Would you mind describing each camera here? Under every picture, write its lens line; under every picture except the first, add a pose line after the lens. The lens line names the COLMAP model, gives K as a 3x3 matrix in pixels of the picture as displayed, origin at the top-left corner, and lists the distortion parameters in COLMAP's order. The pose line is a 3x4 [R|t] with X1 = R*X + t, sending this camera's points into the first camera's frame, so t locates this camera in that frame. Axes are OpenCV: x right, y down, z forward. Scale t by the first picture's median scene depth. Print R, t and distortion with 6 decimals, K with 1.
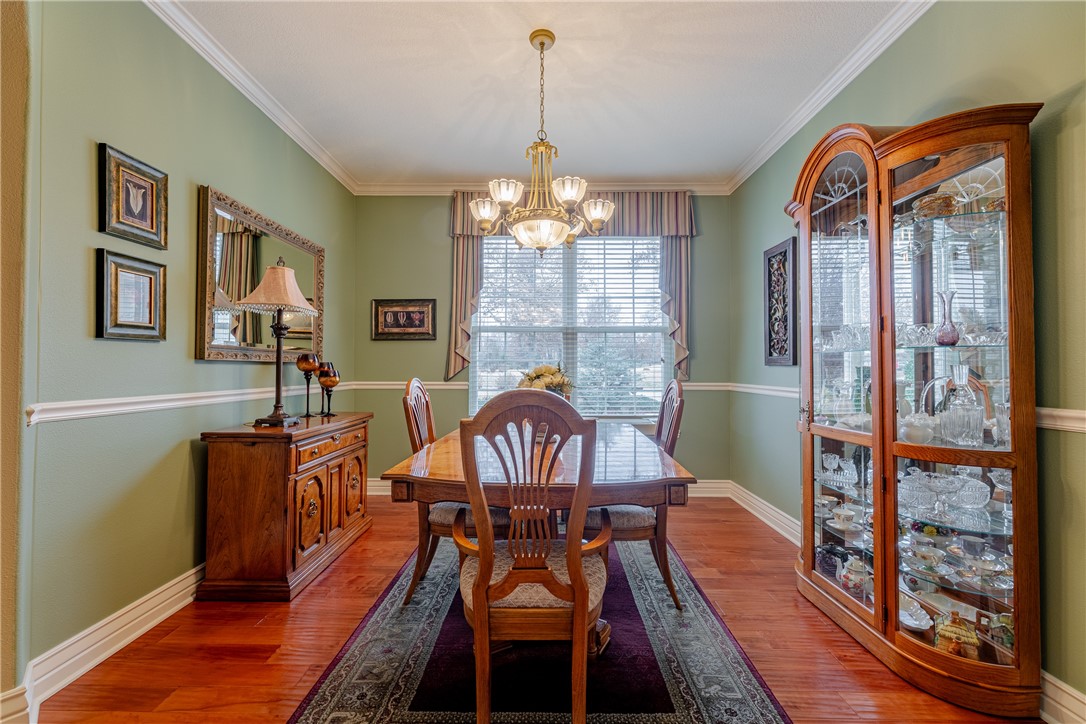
lens RADIAL K [[439.0, 0, 537.3], [0, 439.0, 362.7], [0, 0, 1]] dist [0.002830, -0.000194]
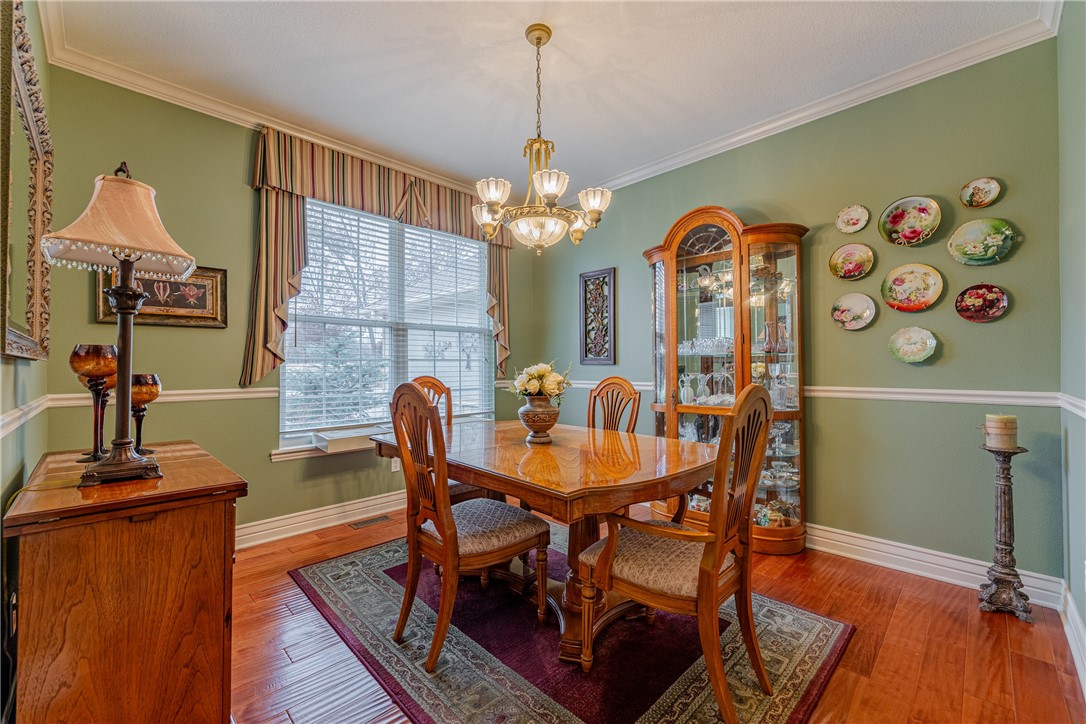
lens RADIAL K [[439.0, 0, 532.1], [0, 439.0, 362.8], [0, 0, 1]] dist [0.002830, -0.000194]
pose [[0.711330, 0.001213, 0.702857, -0.468659], [-0.002473, 0.999997, 0.000777, 0.000584], [-0.702854, -0.002291, 0.711331, 0.208177]]
